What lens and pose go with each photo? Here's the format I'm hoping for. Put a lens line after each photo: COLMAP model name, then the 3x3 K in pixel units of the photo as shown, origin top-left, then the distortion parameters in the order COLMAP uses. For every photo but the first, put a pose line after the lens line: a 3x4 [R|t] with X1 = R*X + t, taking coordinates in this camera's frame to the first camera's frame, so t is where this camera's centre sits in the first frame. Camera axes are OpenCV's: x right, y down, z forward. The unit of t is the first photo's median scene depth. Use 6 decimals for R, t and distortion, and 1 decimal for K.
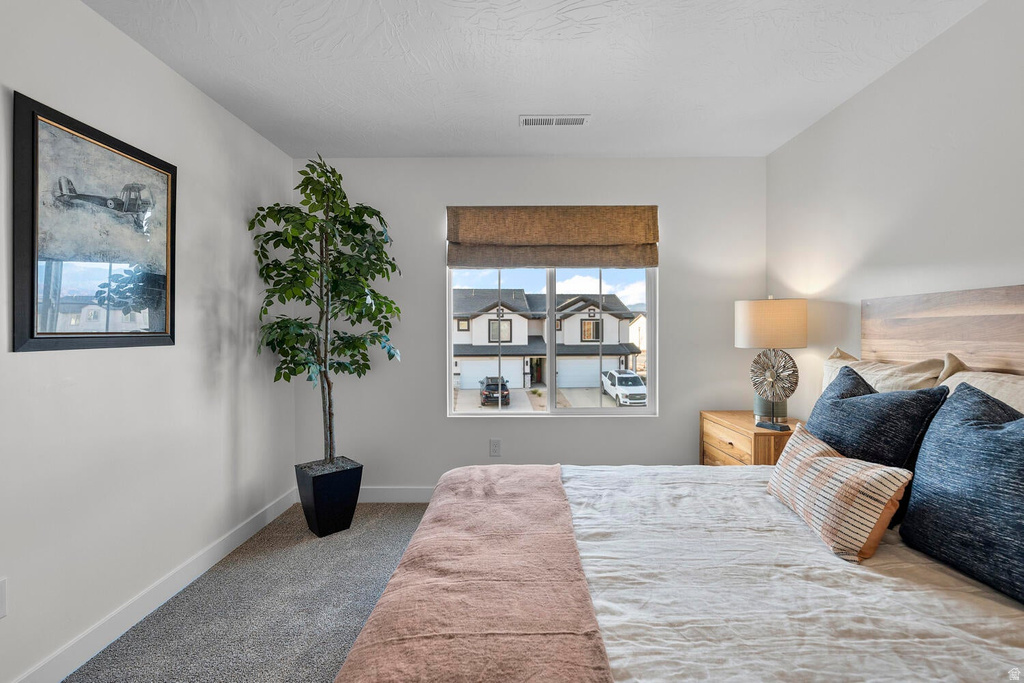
lens RADIAL K [[458.7, 0, 513.3], [0, 458.7, 326.5], [0, 0, 1]] dist [-0.002000, -0.000055]
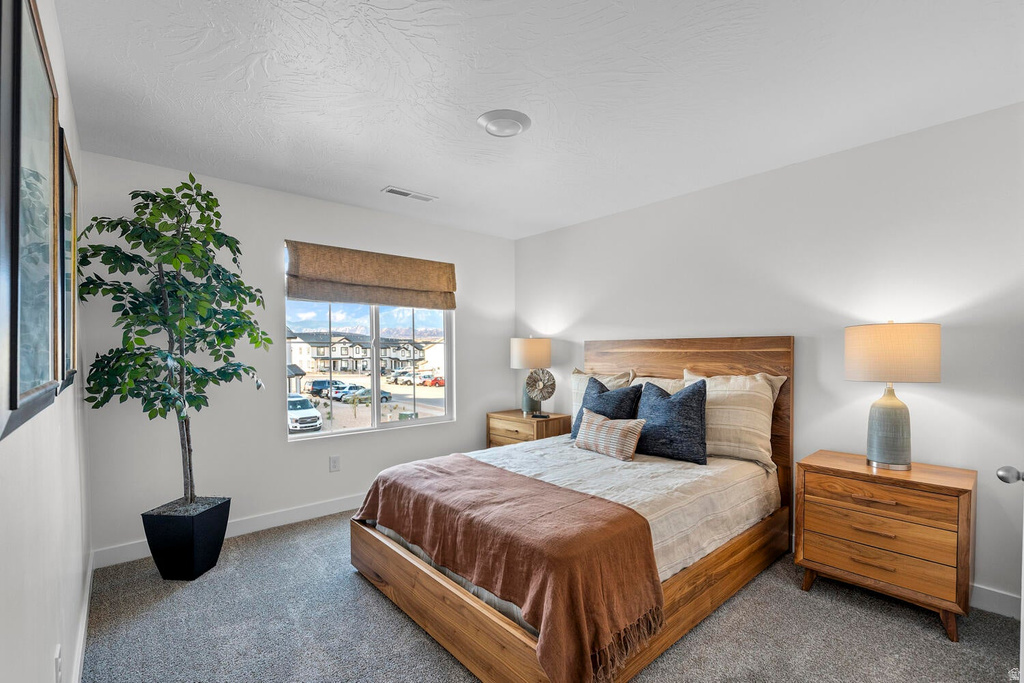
lens RADIAL K [[460.8, 0, 514.2], [0, 460.8, 341.4], [0, 0, 1]] dist [-0.006443, 0.000016]
pose [[0.746006, 0.013187, 0.665809, -0.537669], [-0.005685, 0.999894, -0.013433, -0.023921], [-0.665915, 0.006236, 0.746001, -0.147979]]
